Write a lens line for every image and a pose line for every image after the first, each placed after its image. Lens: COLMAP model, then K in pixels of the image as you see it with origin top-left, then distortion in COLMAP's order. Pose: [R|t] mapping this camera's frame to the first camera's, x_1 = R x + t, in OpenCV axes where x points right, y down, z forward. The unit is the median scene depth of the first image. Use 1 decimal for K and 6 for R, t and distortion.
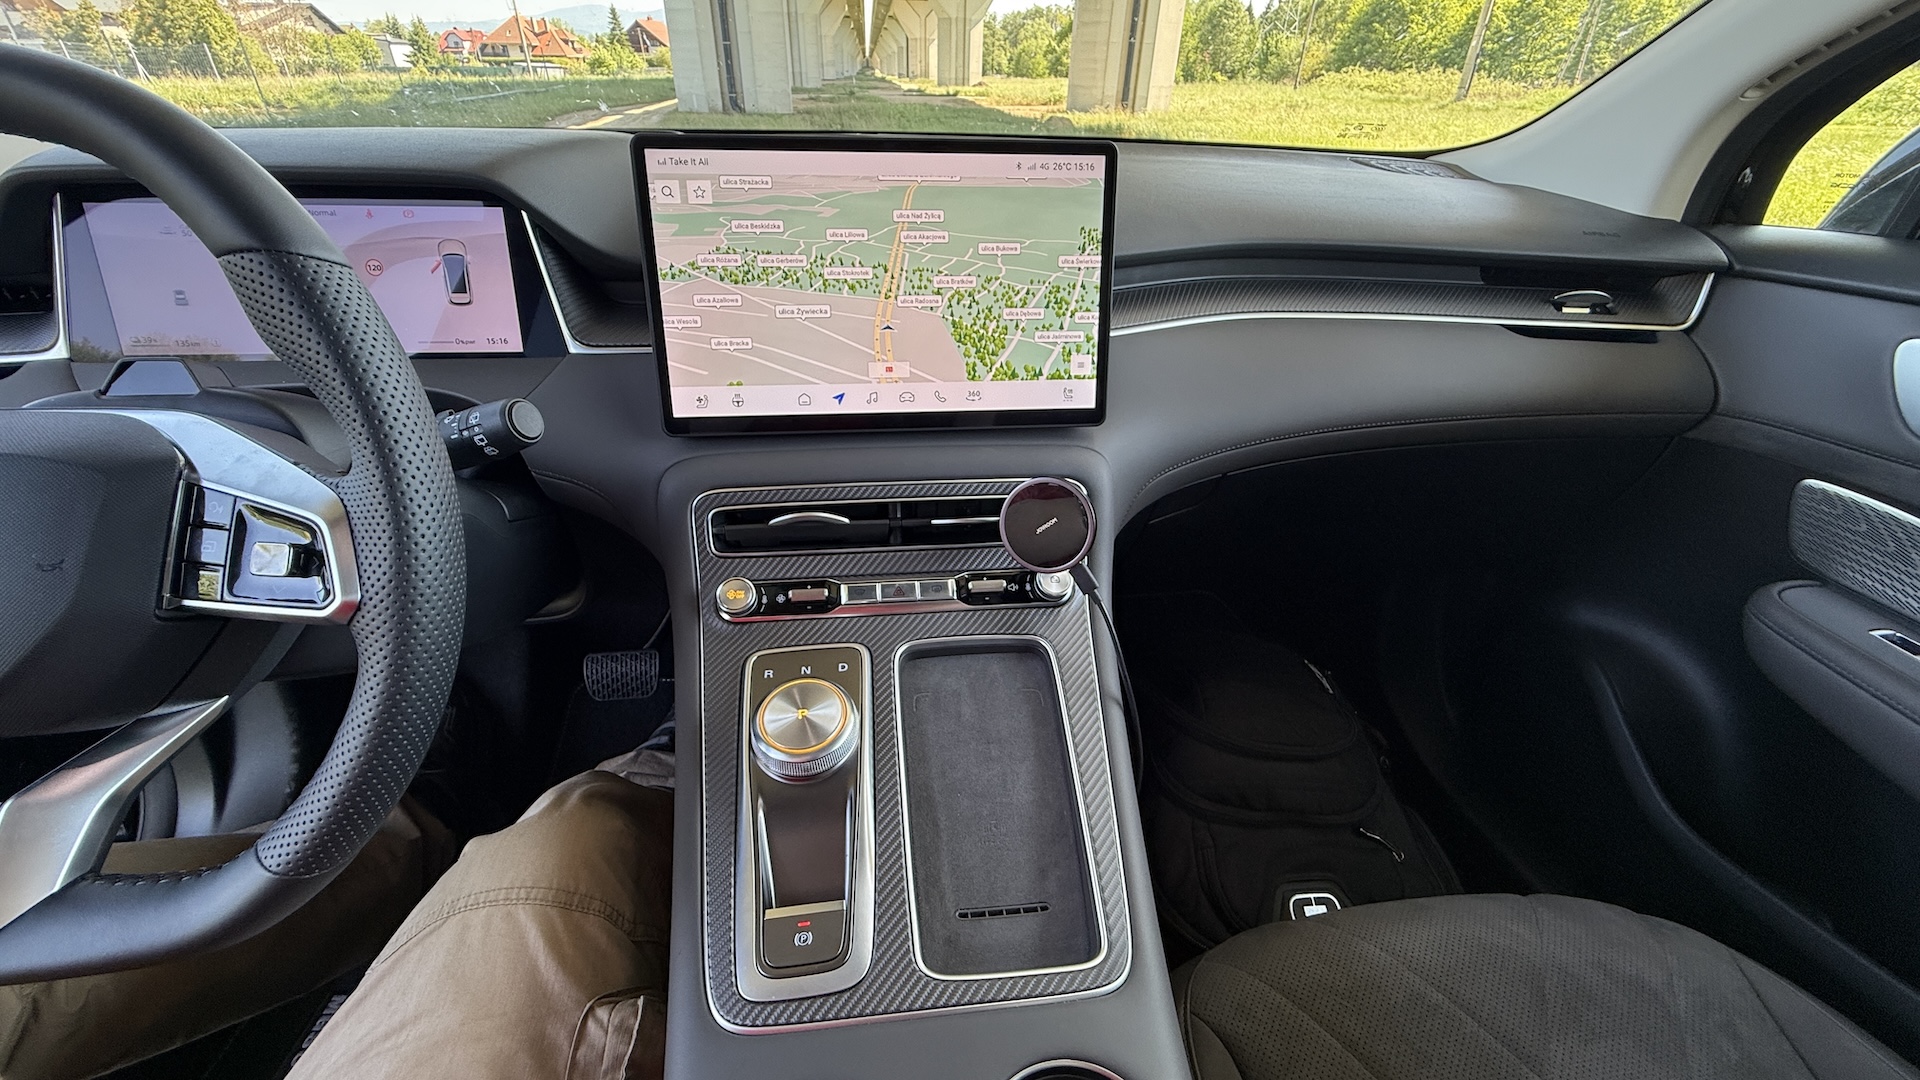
lens RADIAL K [[769.0, 0, 956.9], [0, 769.0, 535.7], [0, 0, 1]] dist [0.000104, -0.001040]
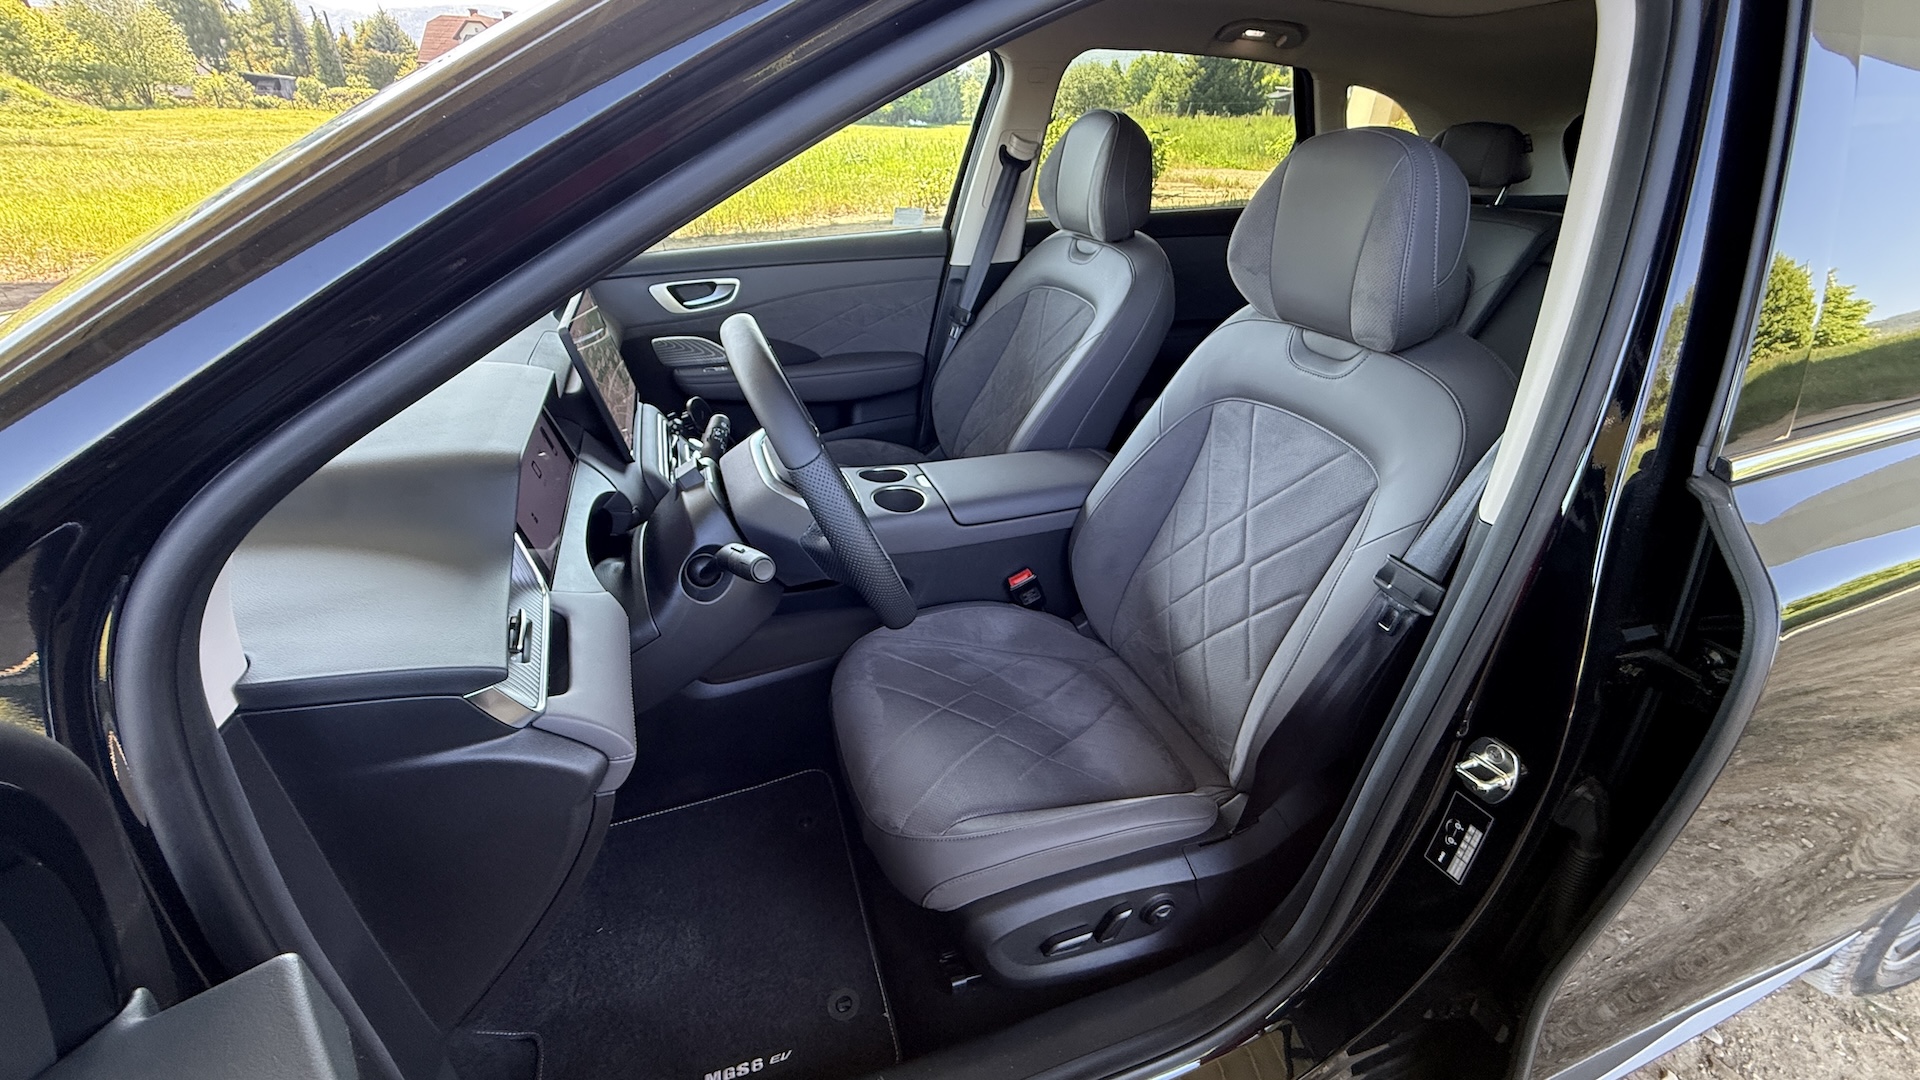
lens RADIAL K [[769.4, 0, 956.2], [0, 769.4, 534.7], [0, 0, 1]] dist [0.002043, -0.000133]
pose [[-0.215043, -0.484526, 0.847933, -0.037411], [0.476762, 0.705670, 0.524145, -0.010384], [-0.852323, 0.516976, 0.079254, 0.003991]]
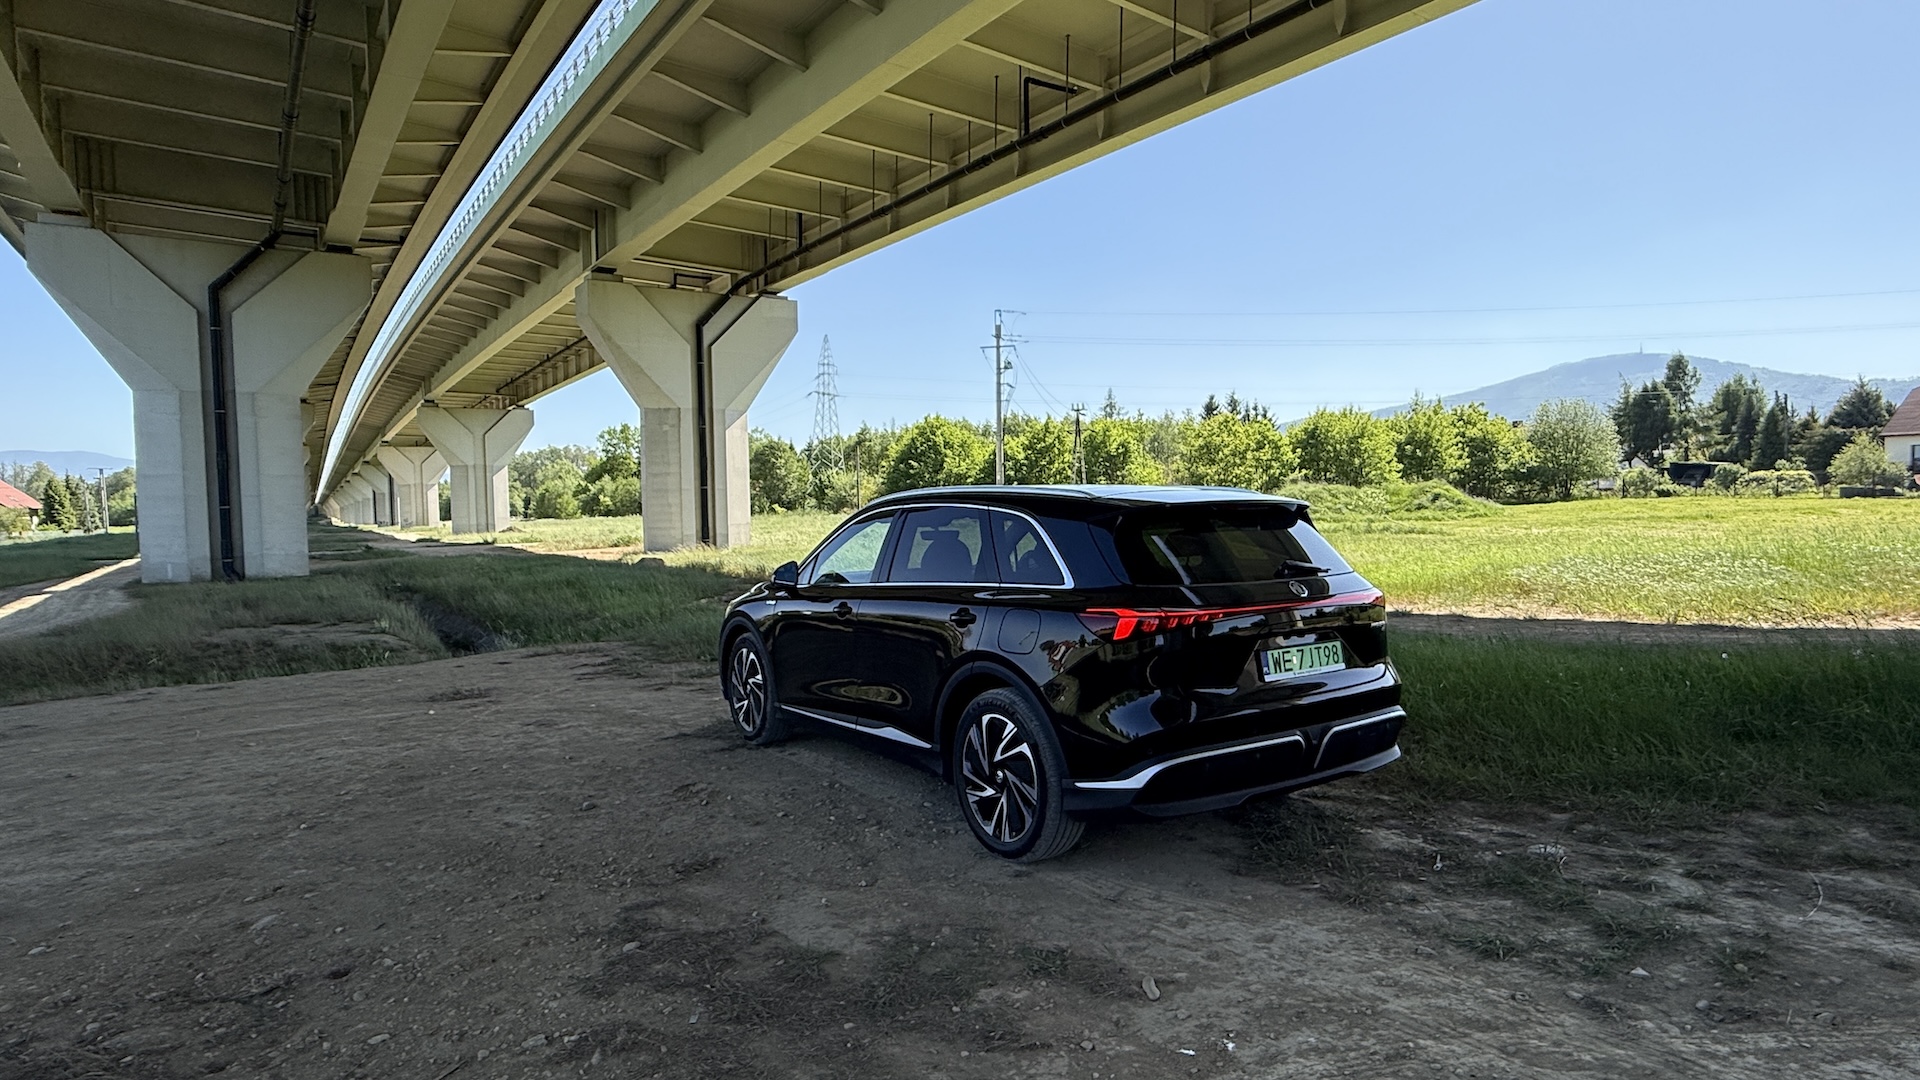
lens RADIAL K [[1016.1, 0, 954.5], [0, 1016.1, 536.9], [0, 0, 1]] dist [0.002766, 0.000519]
pose [[0.892082, -0.056625, 0.448312, -0.086794], [0.268059, 0.865012, -0.424145, 0.076072], [-0.363778, 0.498546, 0.786840, -0.153119]]
